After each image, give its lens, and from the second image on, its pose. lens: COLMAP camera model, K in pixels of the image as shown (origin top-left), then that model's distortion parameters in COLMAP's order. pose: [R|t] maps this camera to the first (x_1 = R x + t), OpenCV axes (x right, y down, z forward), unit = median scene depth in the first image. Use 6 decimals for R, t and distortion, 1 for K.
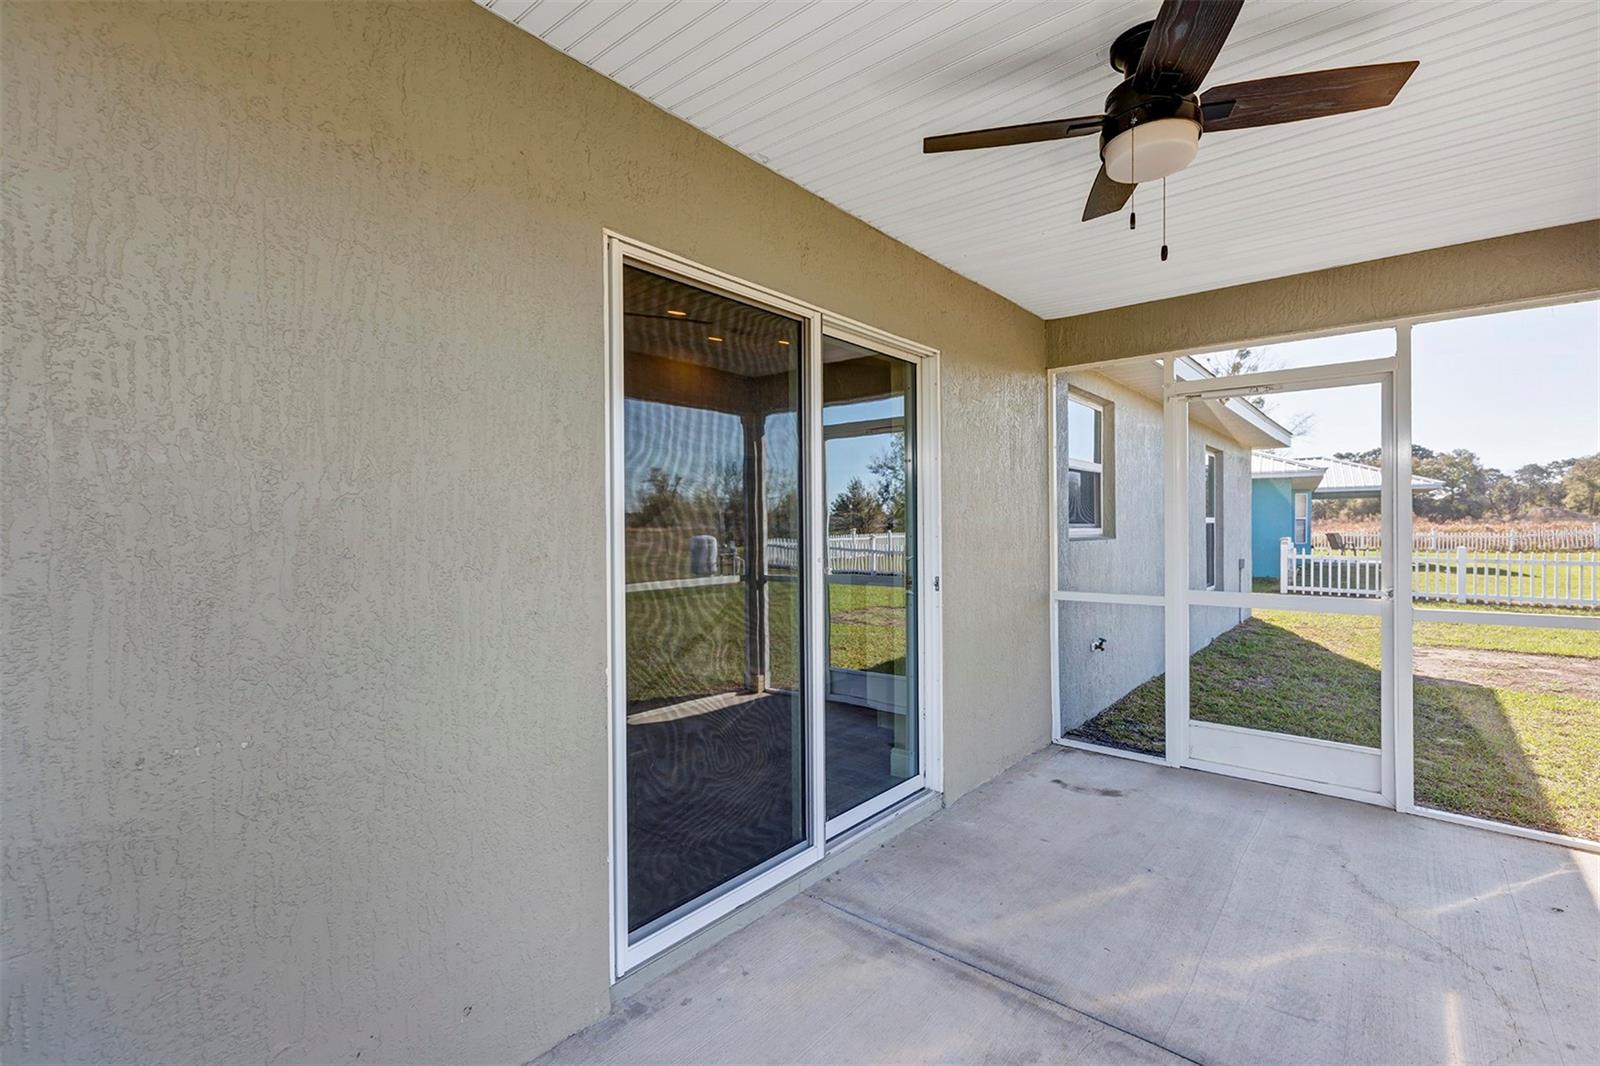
lens RADIAL K [[725.1, 0, 795.7], [0, 725.1, 531.7], [0, 0, 1]] dist [0.005071, 0.001213]
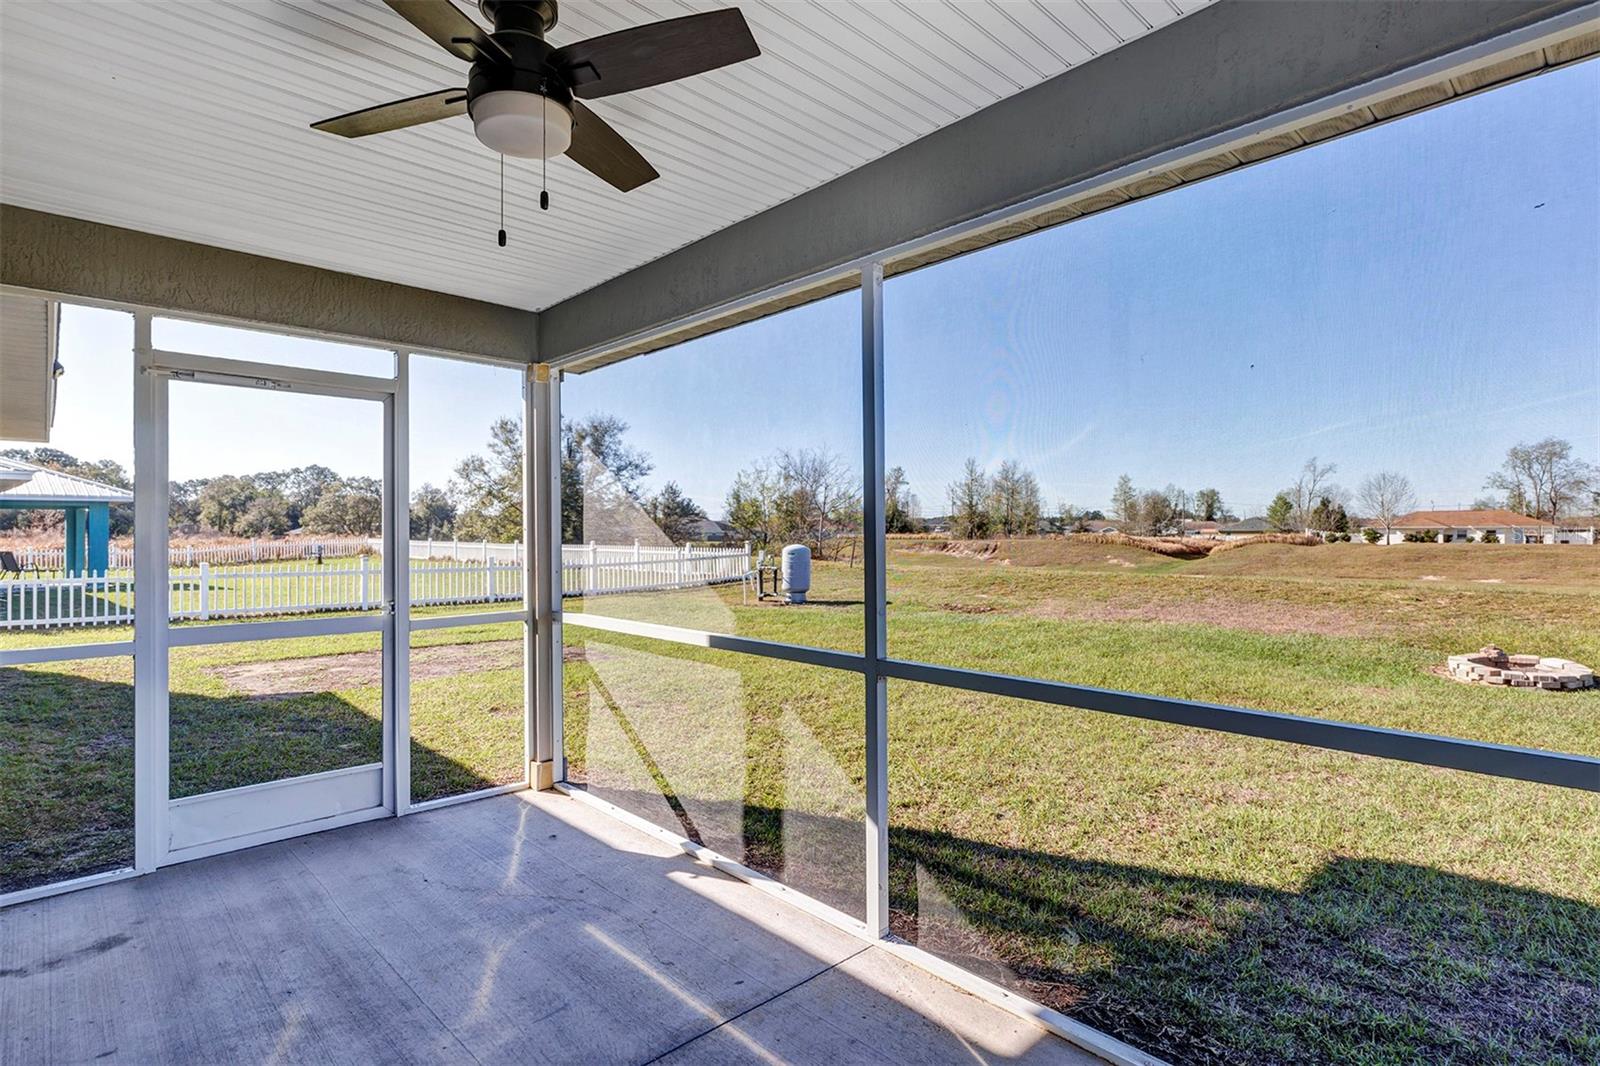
lens RADIAL K [[796.4, 0, 795.4], [0, 796.4, 529.2], [0, 0, 1]] dist [-0.001556, 0.001968]
pose [[0.119593, 0.010928, 0.992763, -0.231931], [0.013142, 0.999834, -0.012589, -0.003843], [-0.992736, 0.014552, 0.119430, 0.290795]]
